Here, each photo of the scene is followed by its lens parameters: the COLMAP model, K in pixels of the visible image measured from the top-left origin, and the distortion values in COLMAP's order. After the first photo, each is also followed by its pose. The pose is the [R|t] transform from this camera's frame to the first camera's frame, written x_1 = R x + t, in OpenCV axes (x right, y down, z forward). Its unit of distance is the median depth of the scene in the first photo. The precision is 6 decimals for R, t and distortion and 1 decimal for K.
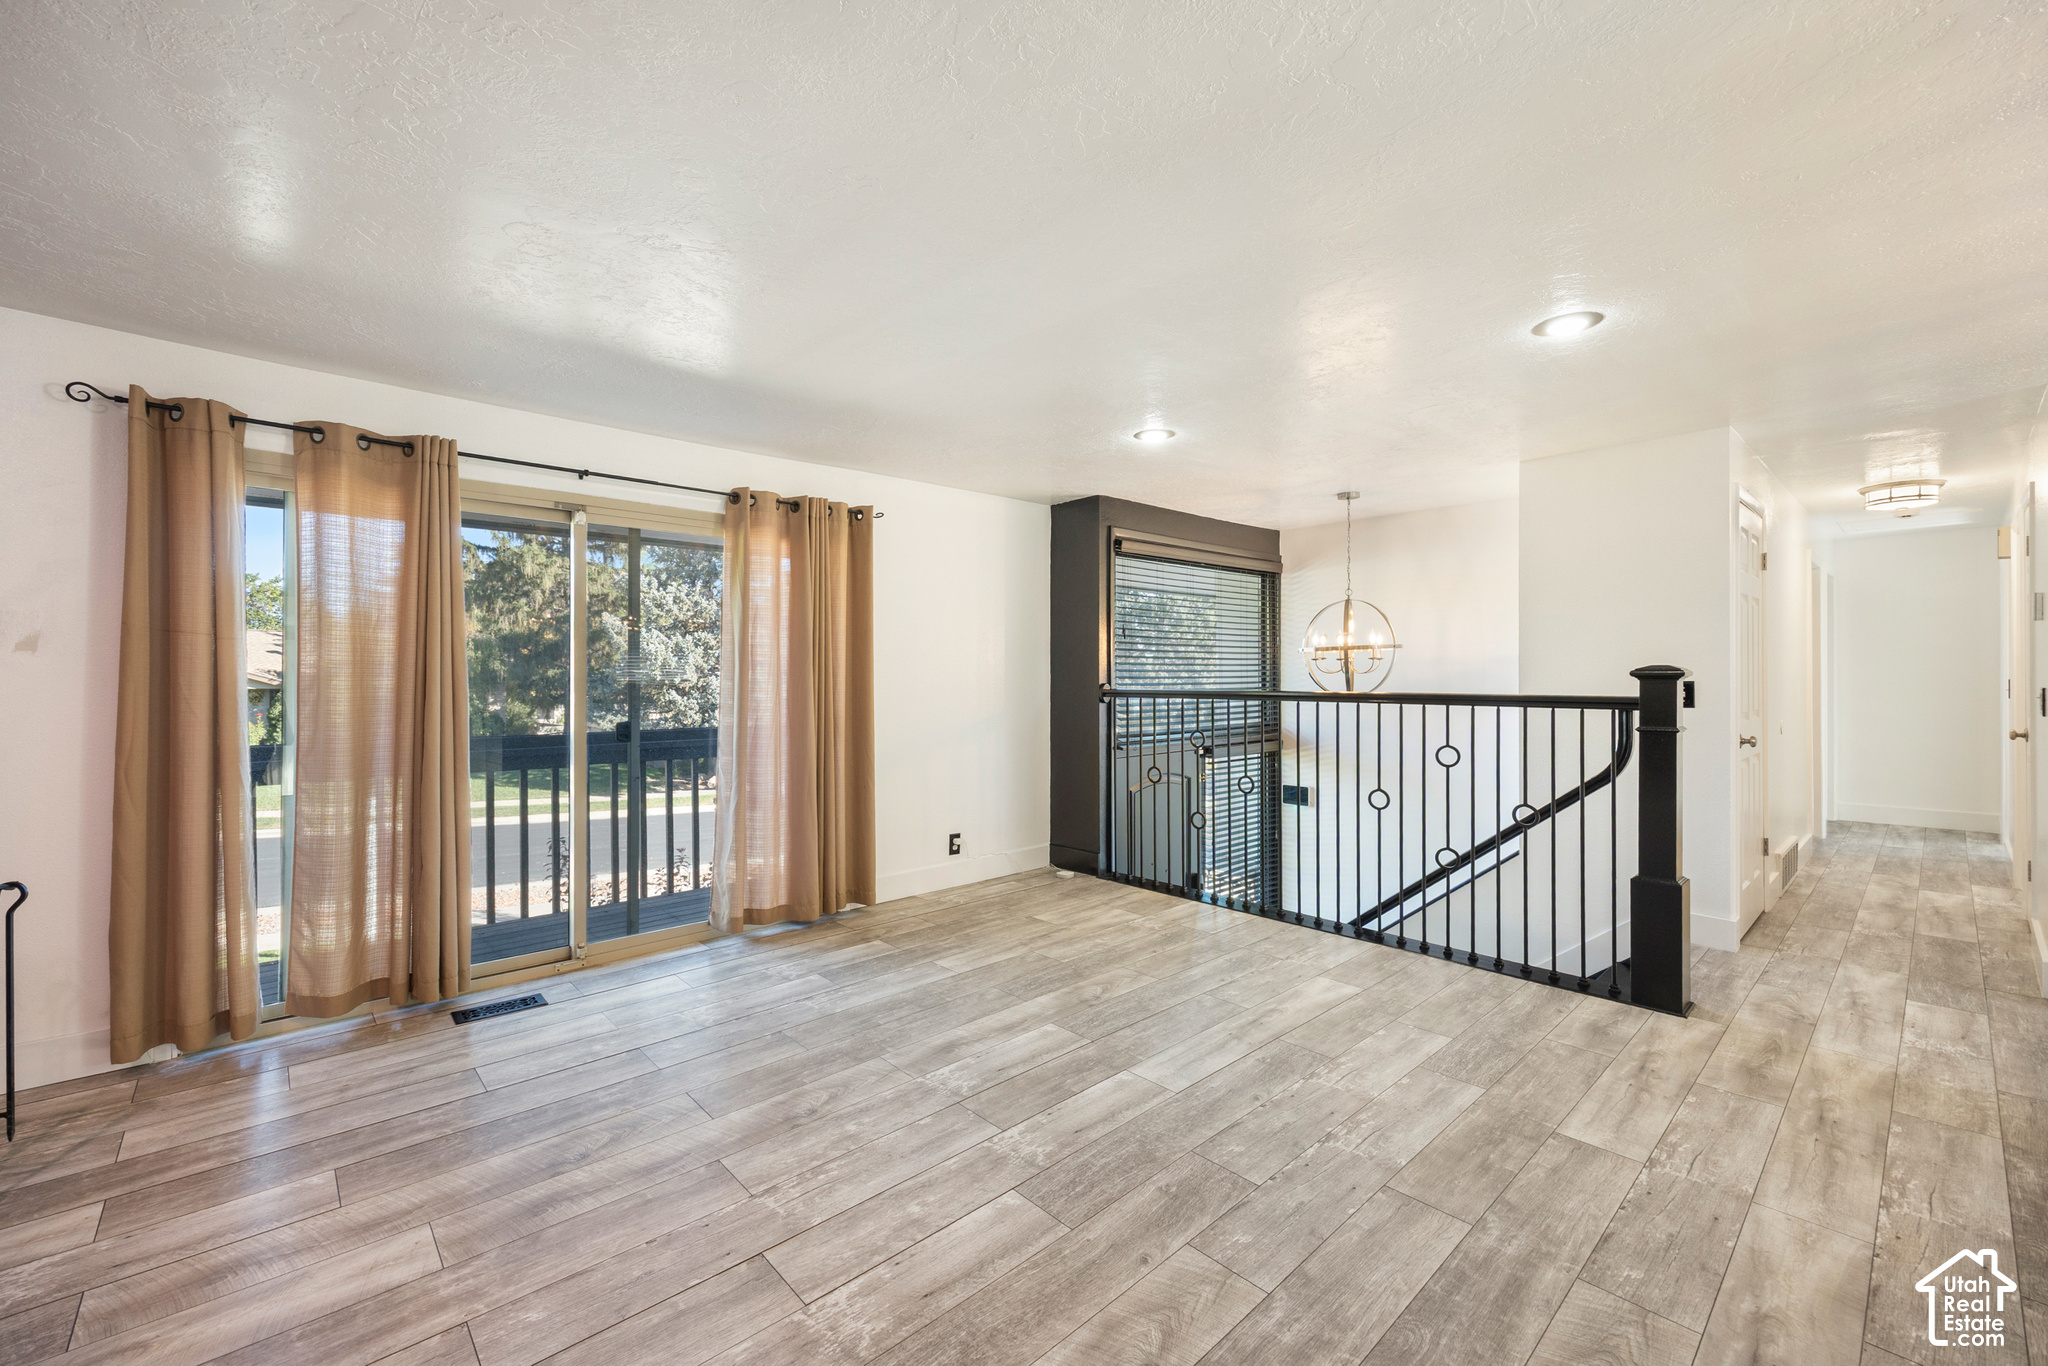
lens RADIAL K [[838.2, 0, 1016.5], [0, 838.2, 673.4], [0, 0, 1]] dist [0.002492, 0.000514]
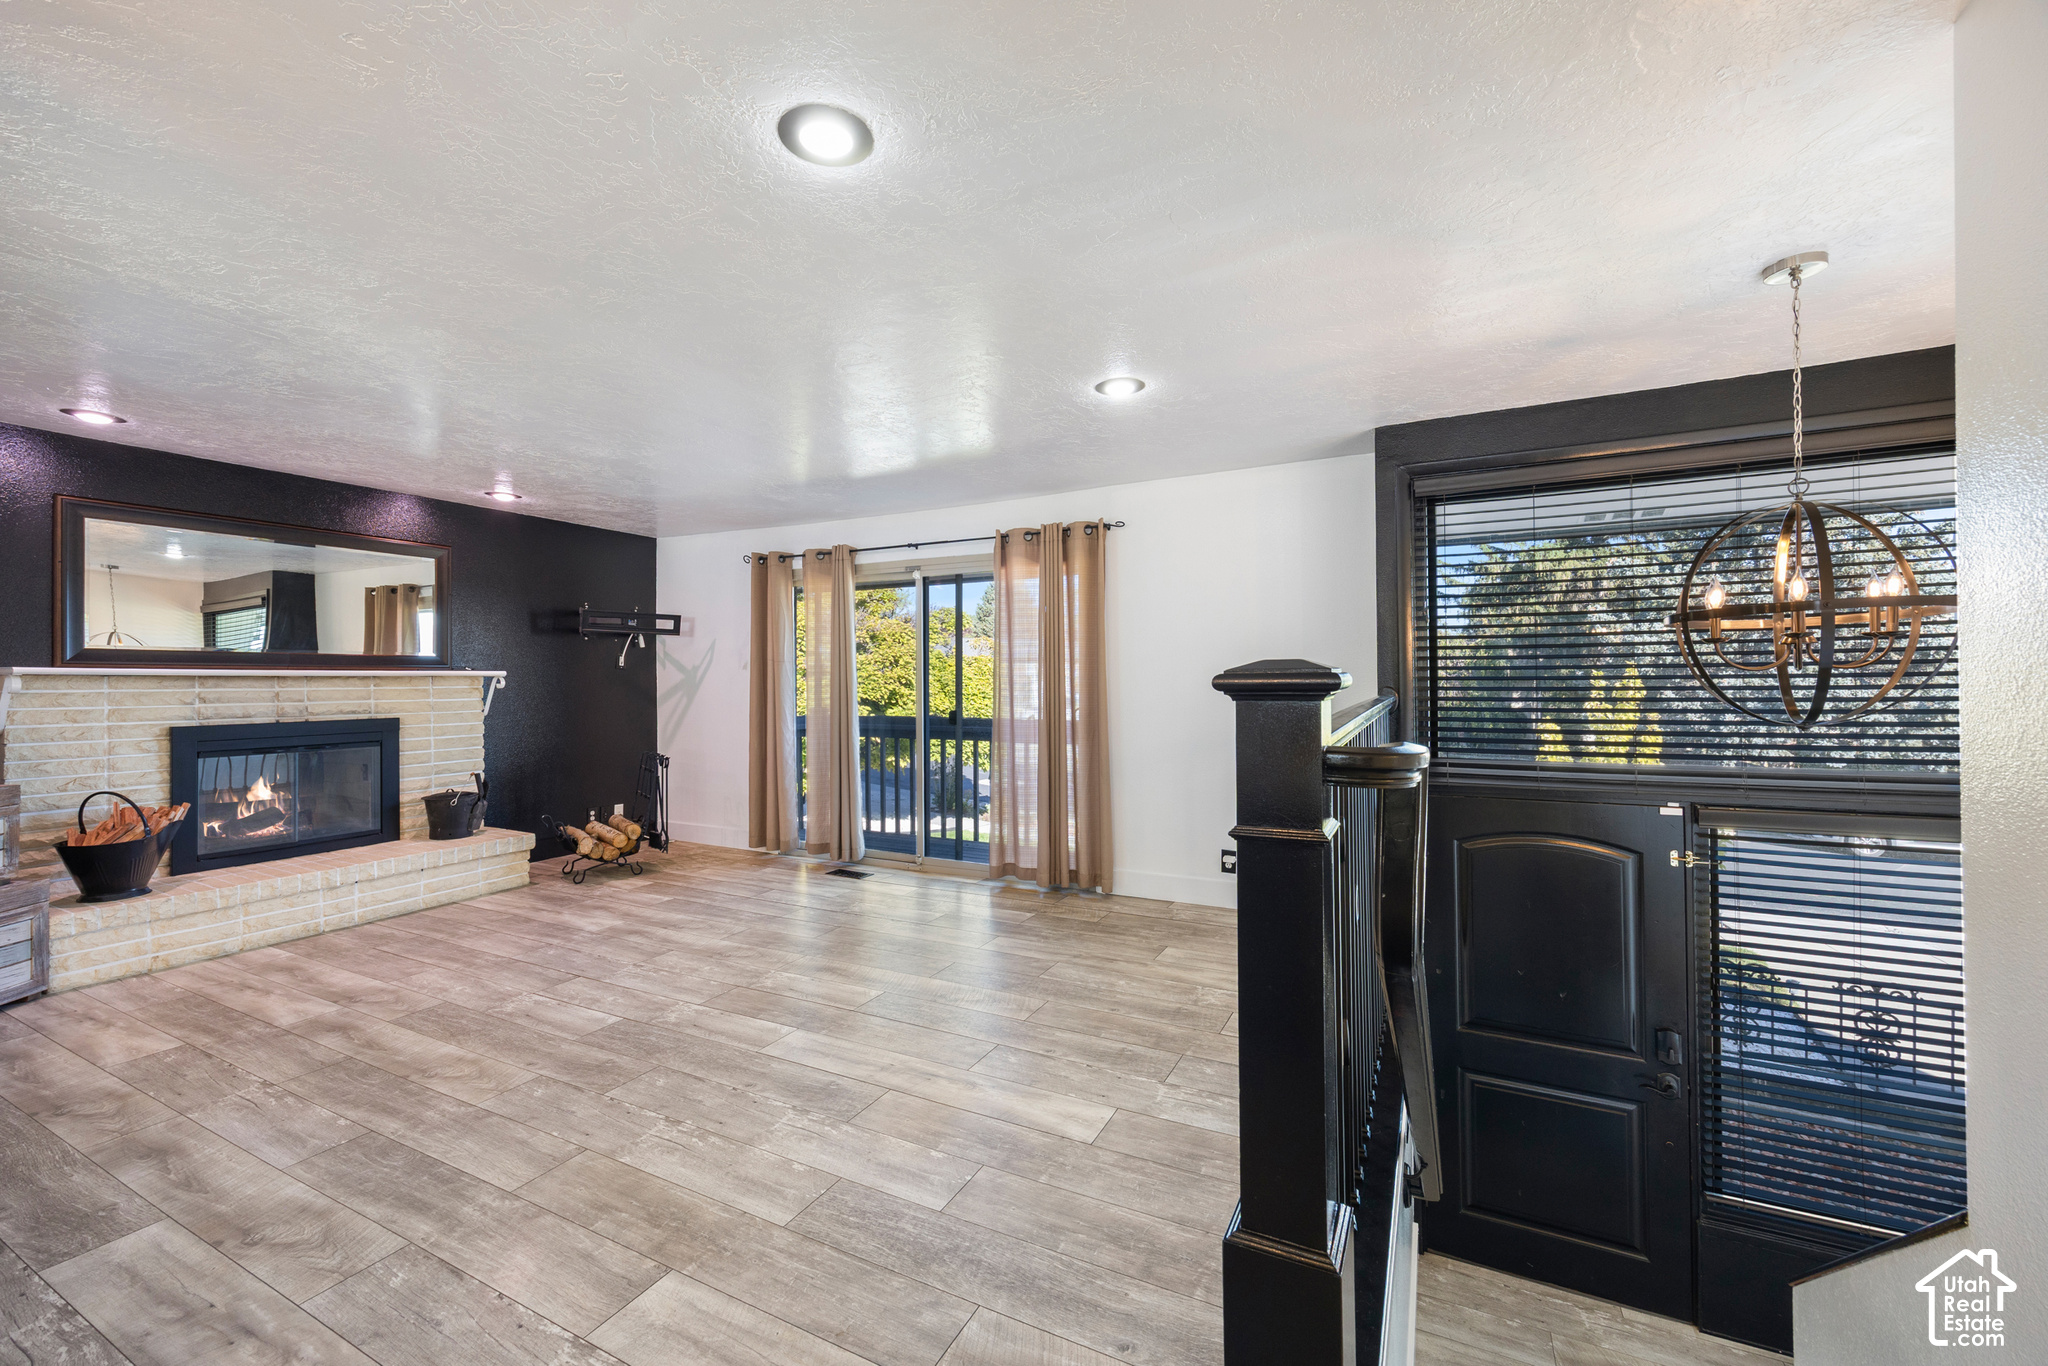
lens RADIAL K [[809.7, 0, 1024.0], [0, 809.7, 683.0], [0, 0, 1]] dist [0.002798, 0.000025]
pose [[0.352149, 0.005915, -0.935925, 1.152542], [0.006759, 0.999938, 0.008863, -0.001200], [0.935919, -0.009447, 0.352087, 0.828267]]
